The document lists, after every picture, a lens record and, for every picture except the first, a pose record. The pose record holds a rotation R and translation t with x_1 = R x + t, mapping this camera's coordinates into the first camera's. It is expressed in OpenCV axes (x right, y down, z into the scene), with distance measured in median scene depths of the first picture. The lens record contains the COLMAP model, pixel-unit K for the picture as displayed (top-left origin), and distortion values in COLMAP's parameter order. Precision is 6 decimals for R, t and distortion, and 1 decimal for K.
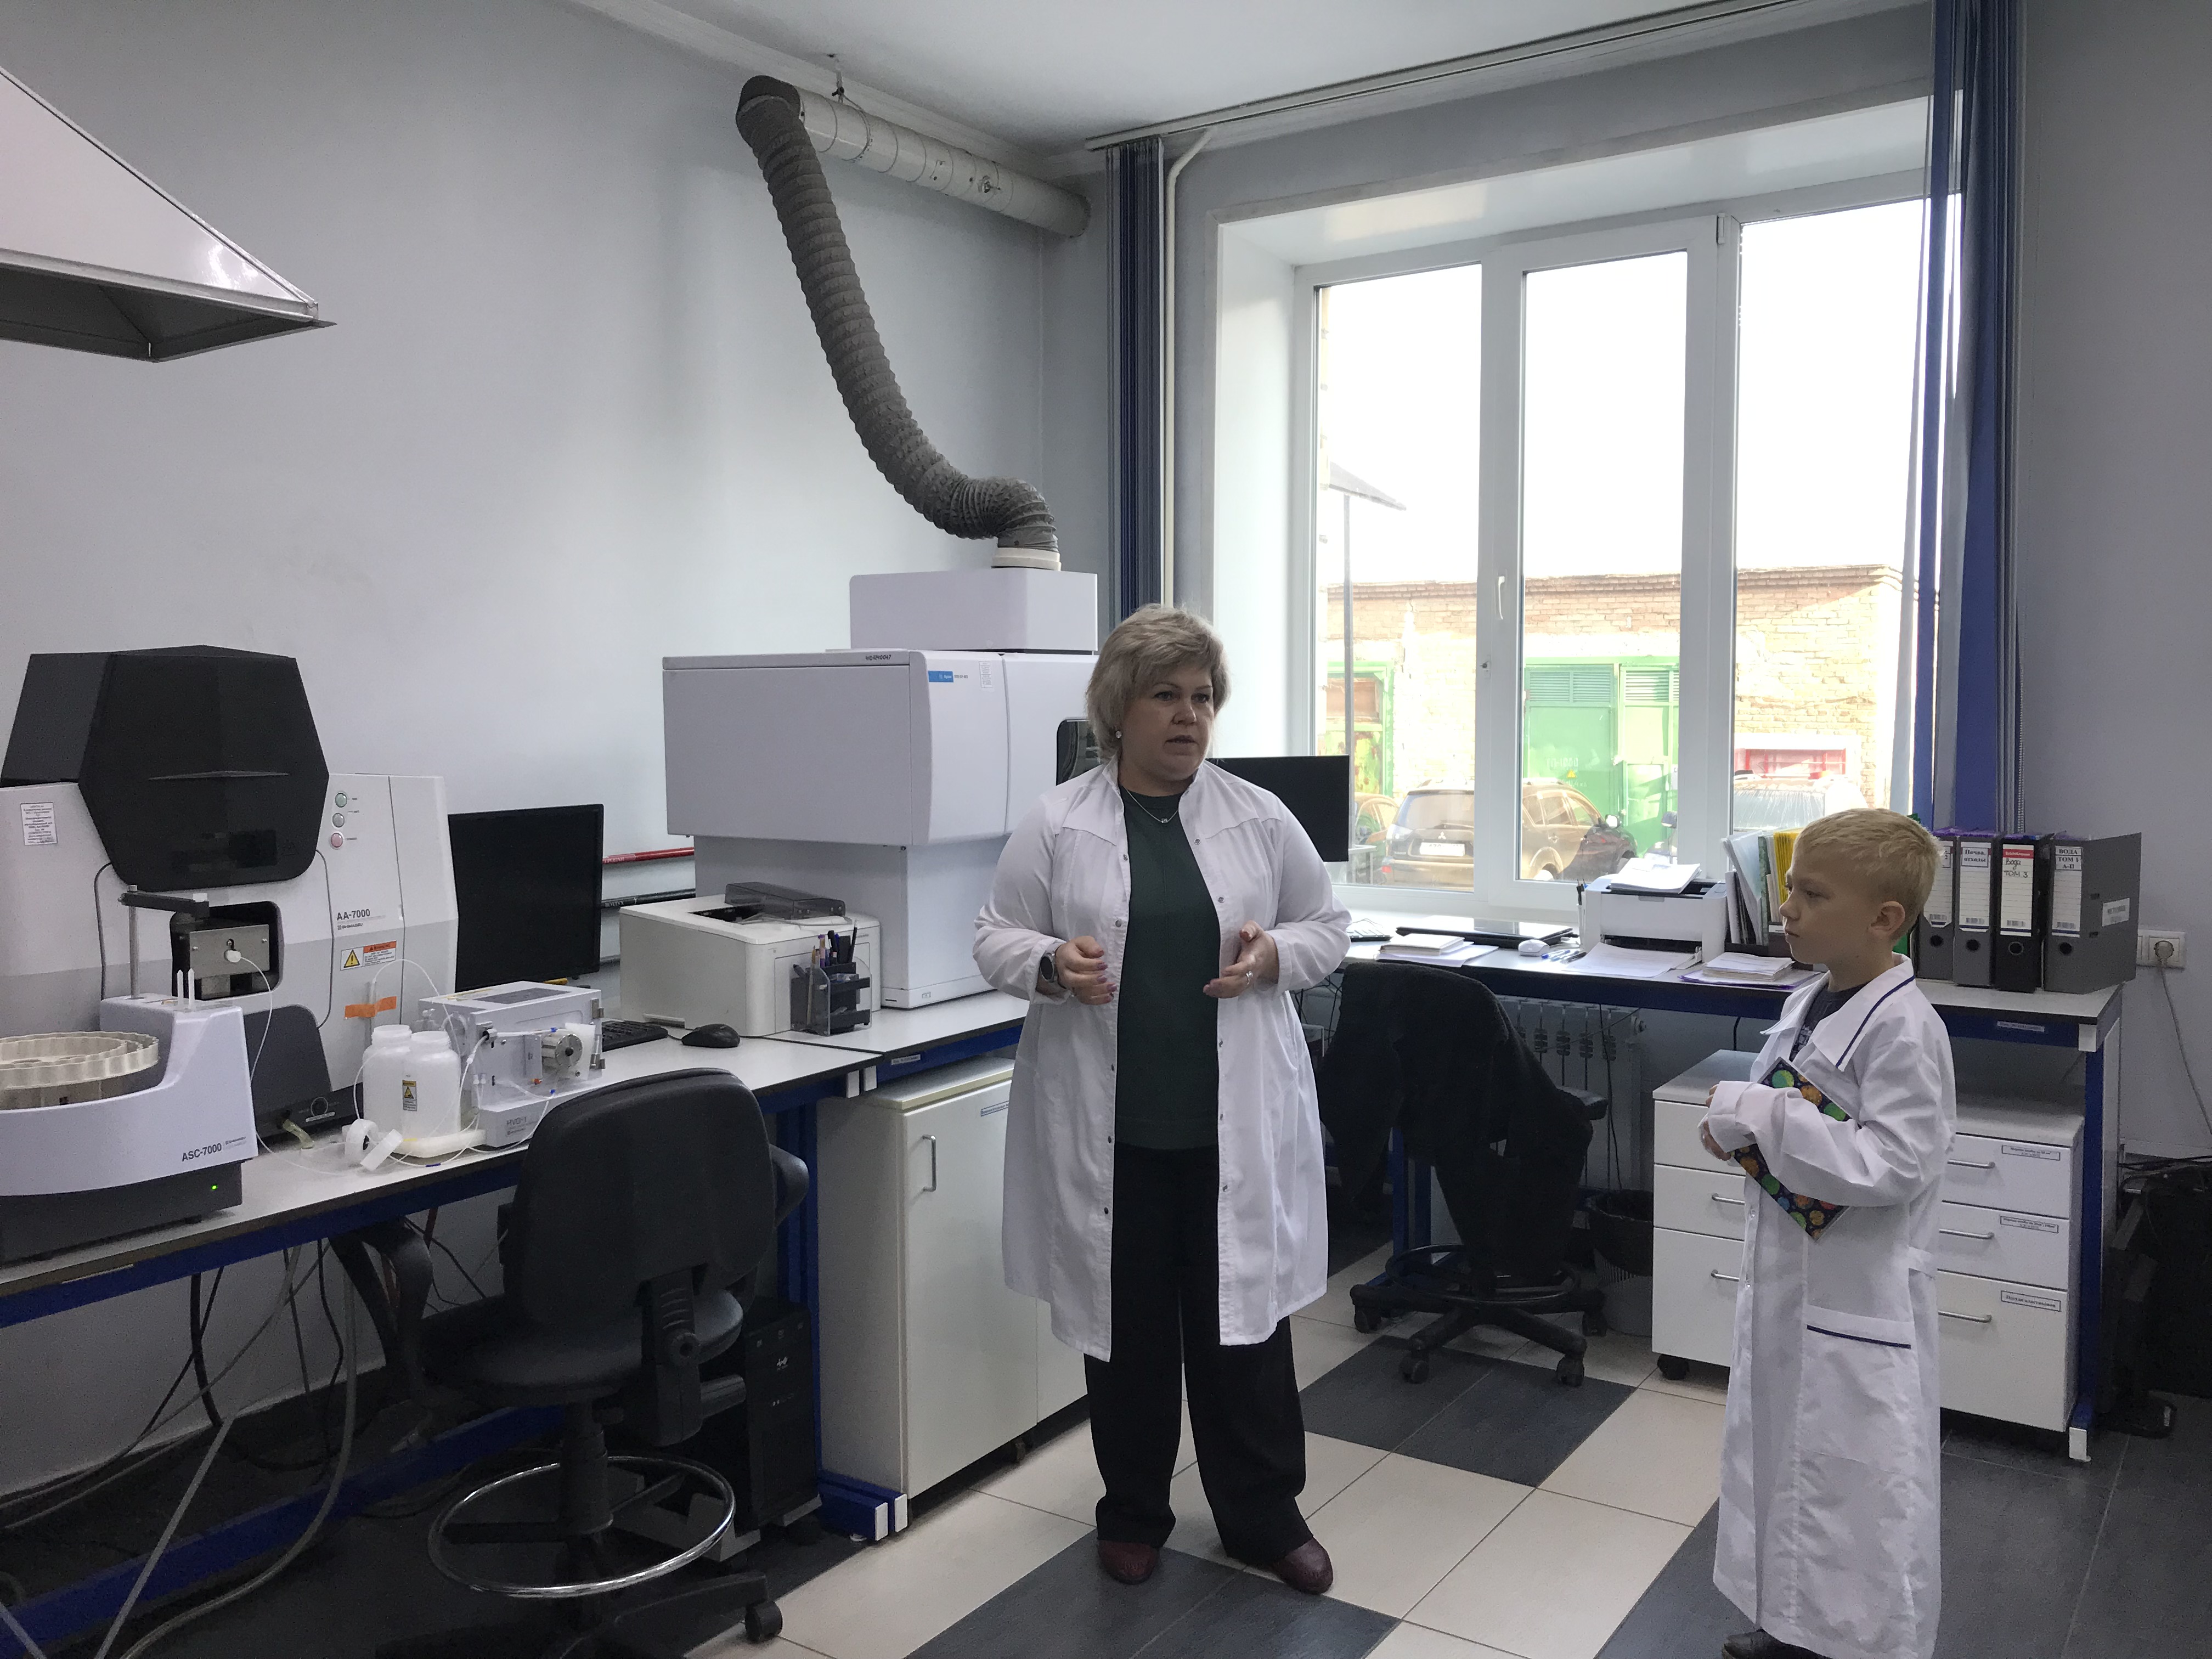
lens RADIAL K [[1783.7, 0, 1095.3], [0, 1783.7, 819.8], [0, 0, 1]] dist [0.049540, -0.074865]
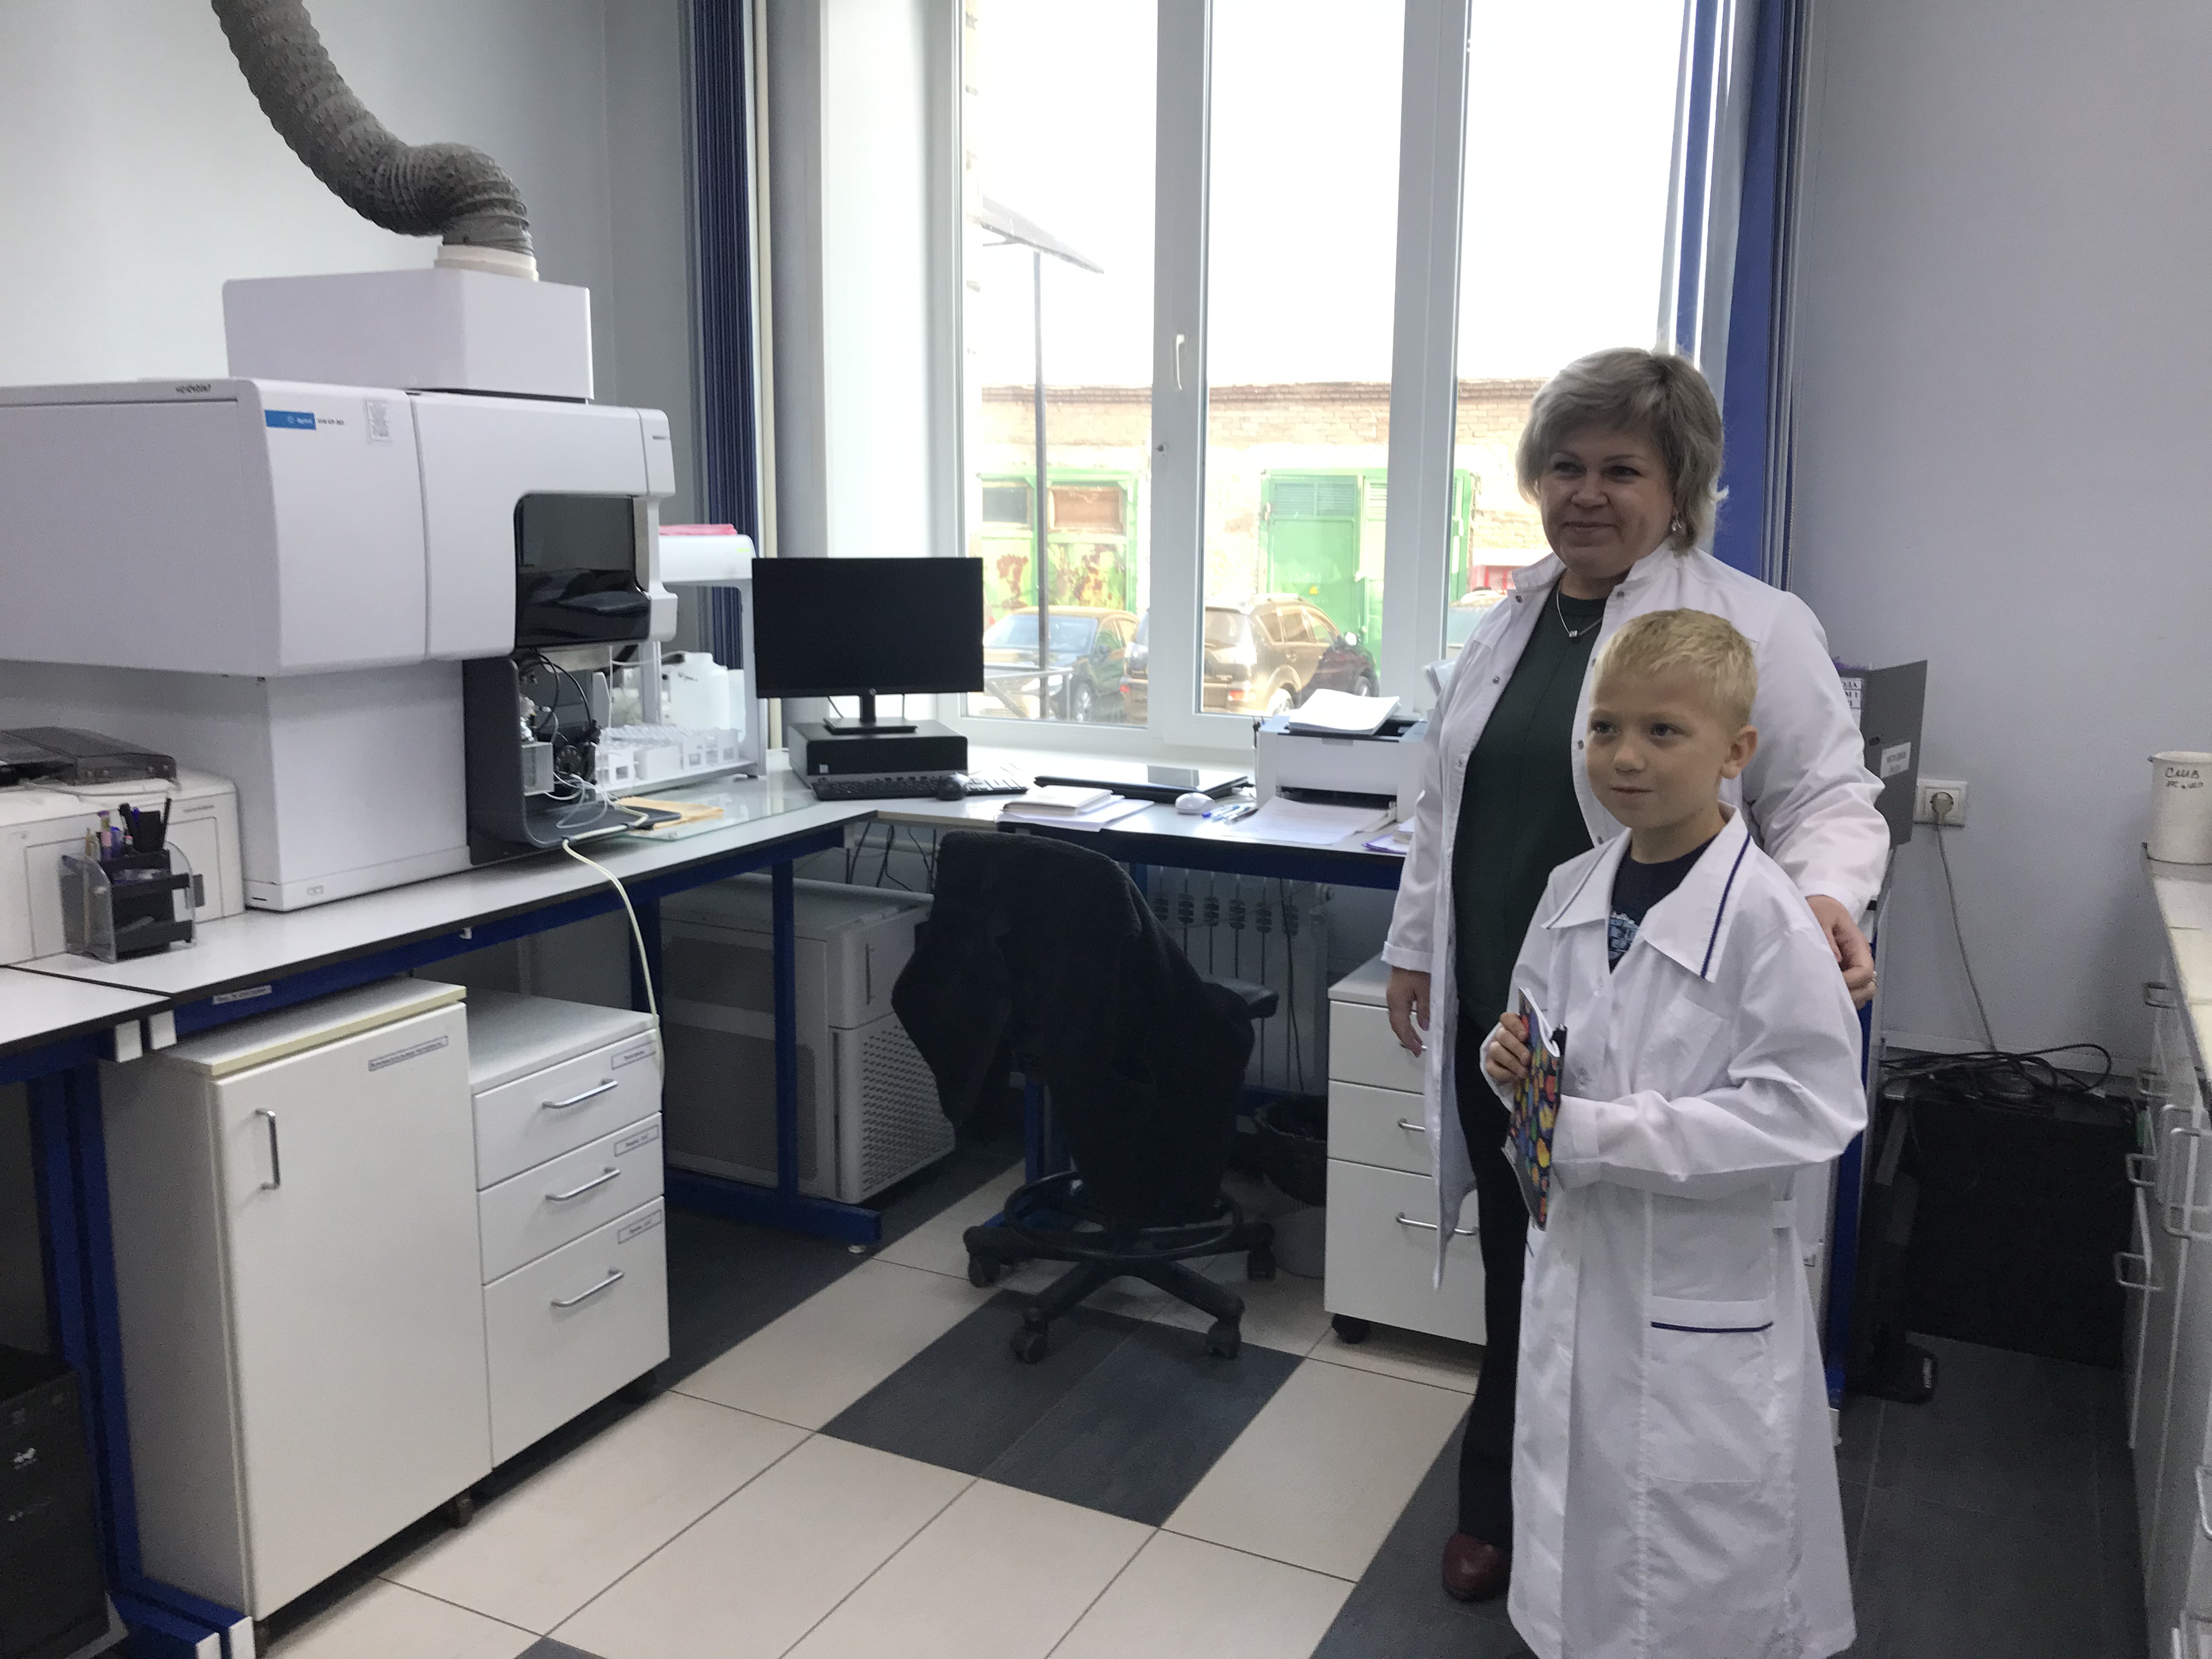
lens RADIAL K [[1828.9, 0, 1106.0], [0, 1828.9, 829.5], [0, 0, 1]] dist [0.142140, -0.271896]
pose [[0.989320, -0.010678, 0.145367, 0.093362], [-0.004666, 0.994482, 0.104804, -0.002312], [-0.145684, -0.104363, 0.983811, 0.217143]]
